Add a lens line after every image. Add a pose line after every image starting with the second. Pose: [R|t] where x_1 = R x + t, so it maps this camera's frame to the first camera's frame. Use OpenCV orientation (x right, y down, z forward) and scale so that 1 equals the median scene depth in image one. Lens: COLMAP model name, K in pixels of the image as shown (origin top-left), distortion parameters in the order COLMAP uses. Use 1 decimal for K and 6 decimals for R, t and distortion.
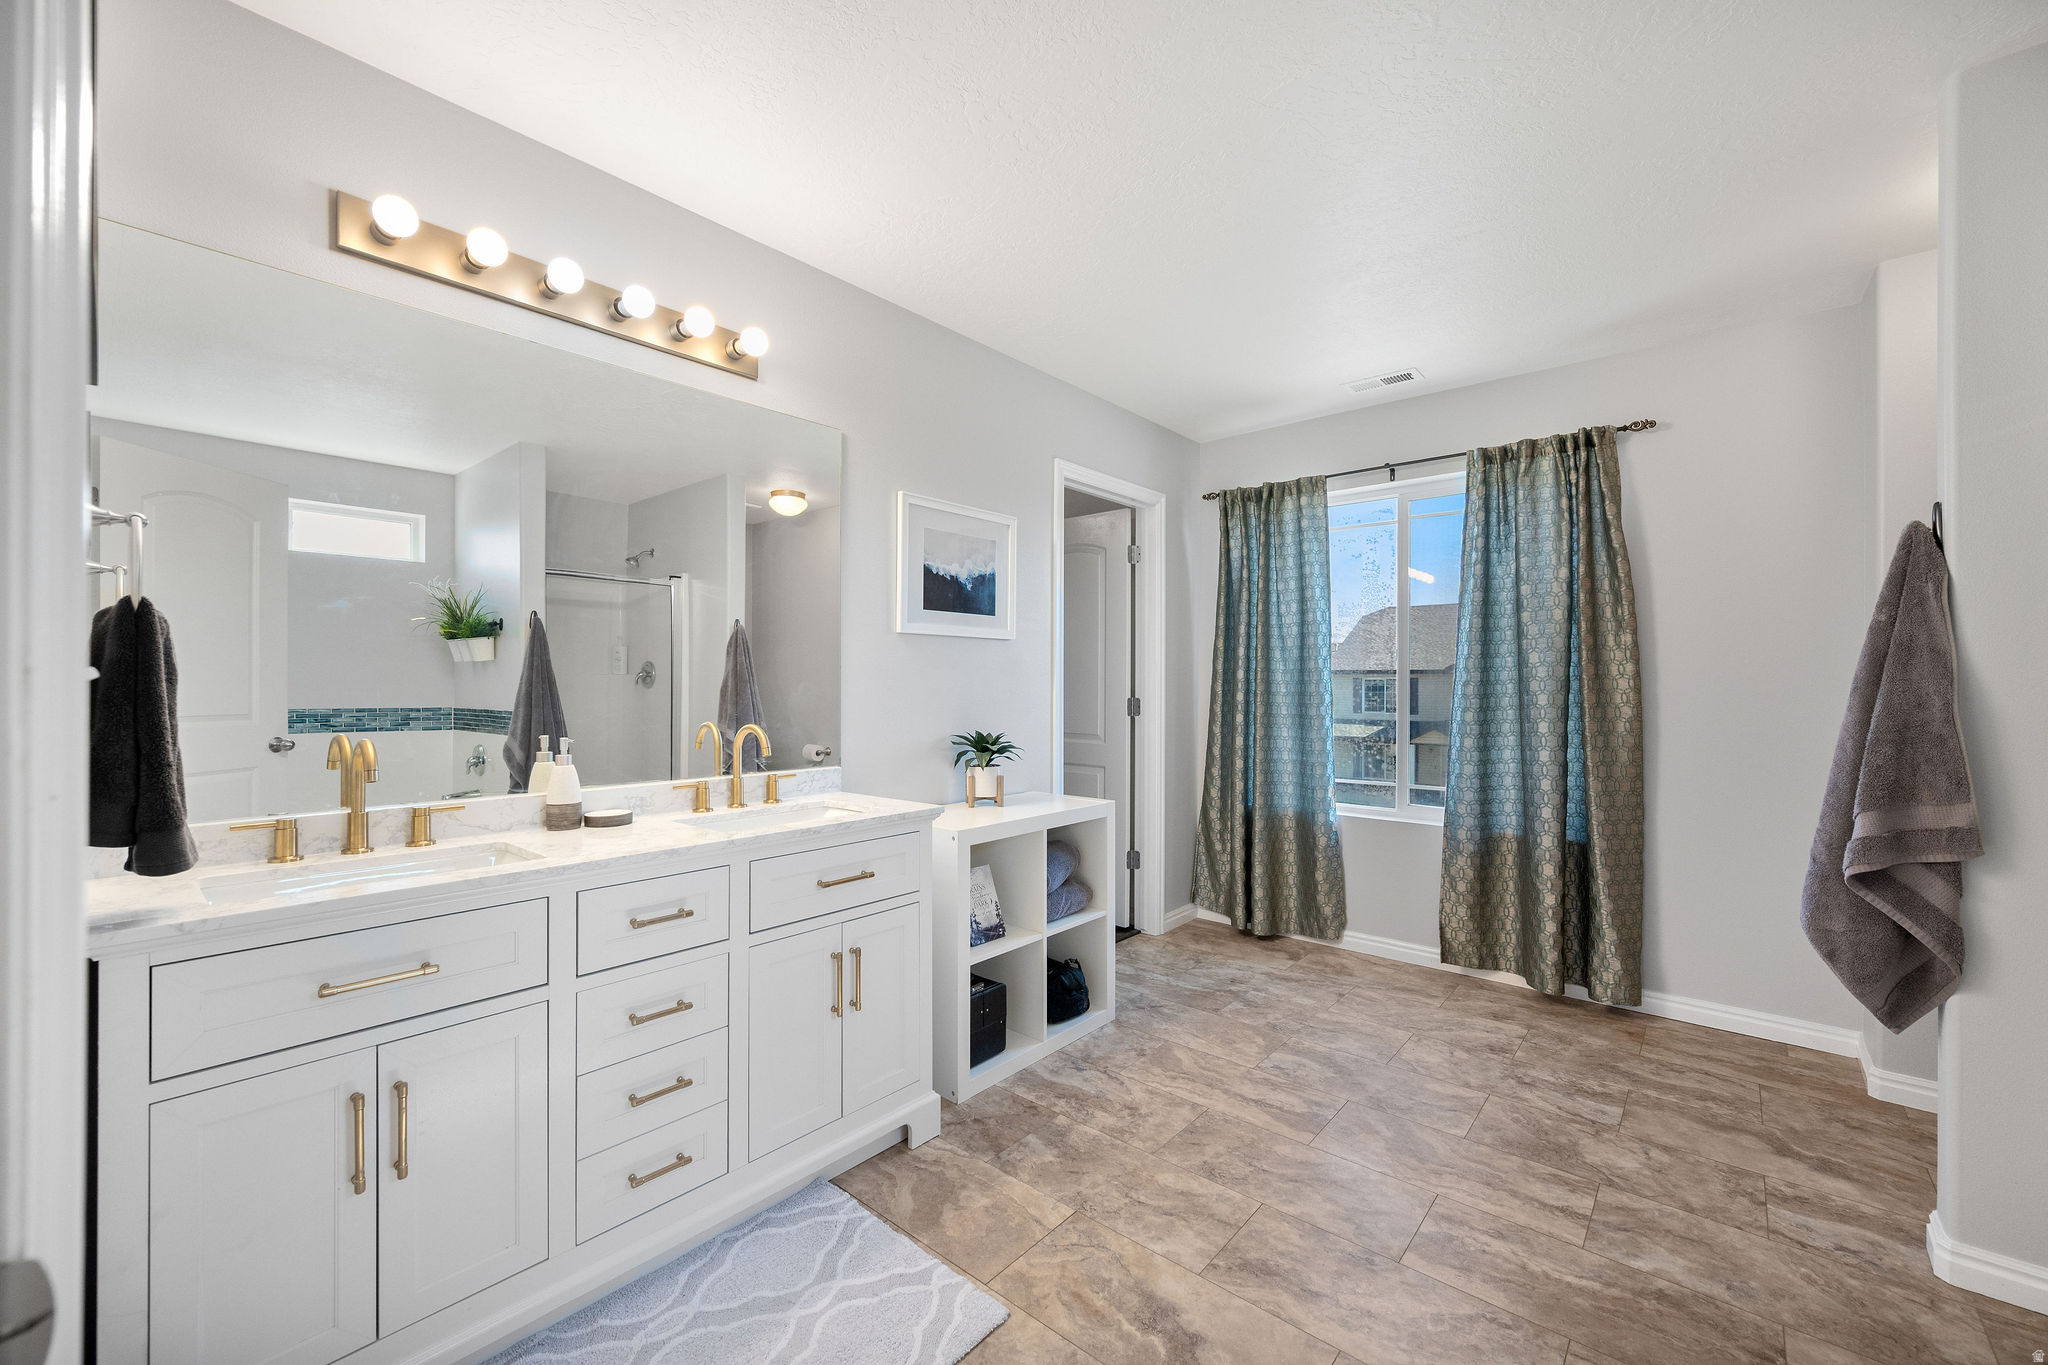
lens RADIAL K [[811.9, 0, 1028.9], [0, 811.9, 683.9], [0, 0, 1]] dist [0.001175, -0.000253]
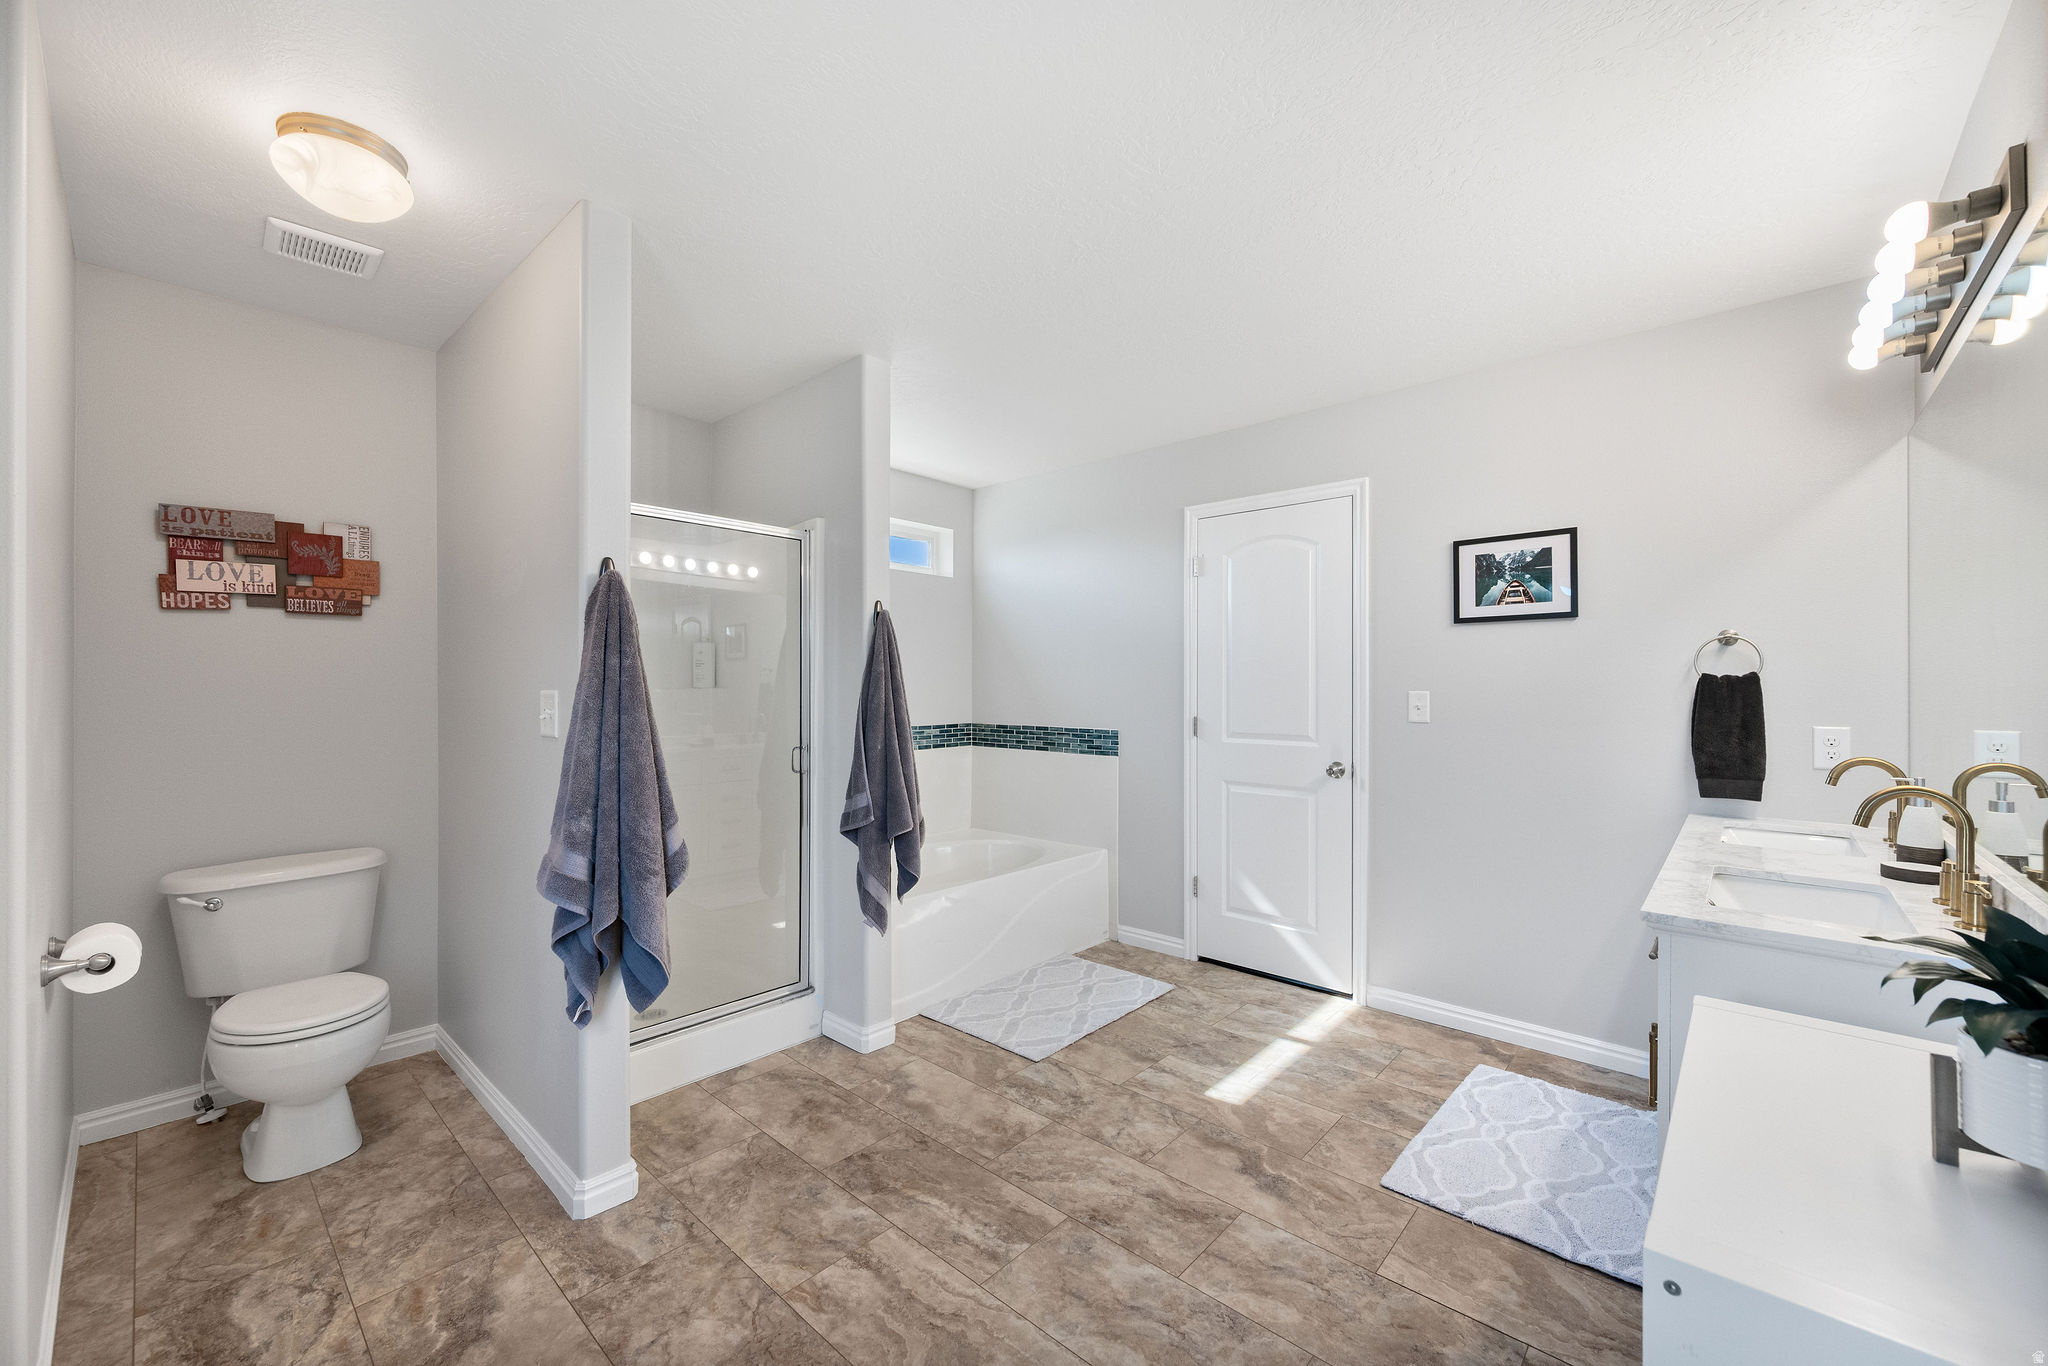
lens RADIAL K [[811.9, 0, 1020.0], [0, 811.9, 684.1], [0, 0, 1]] dist [0.001175, -0.000253]
pose [[-0.999601, -0.004873, 0.027813, 0.468288], [-0.005128, 0.999945, -0.009102, -0.031069], [-0.027767, -0.009241, -0.999572, 2.039569]]
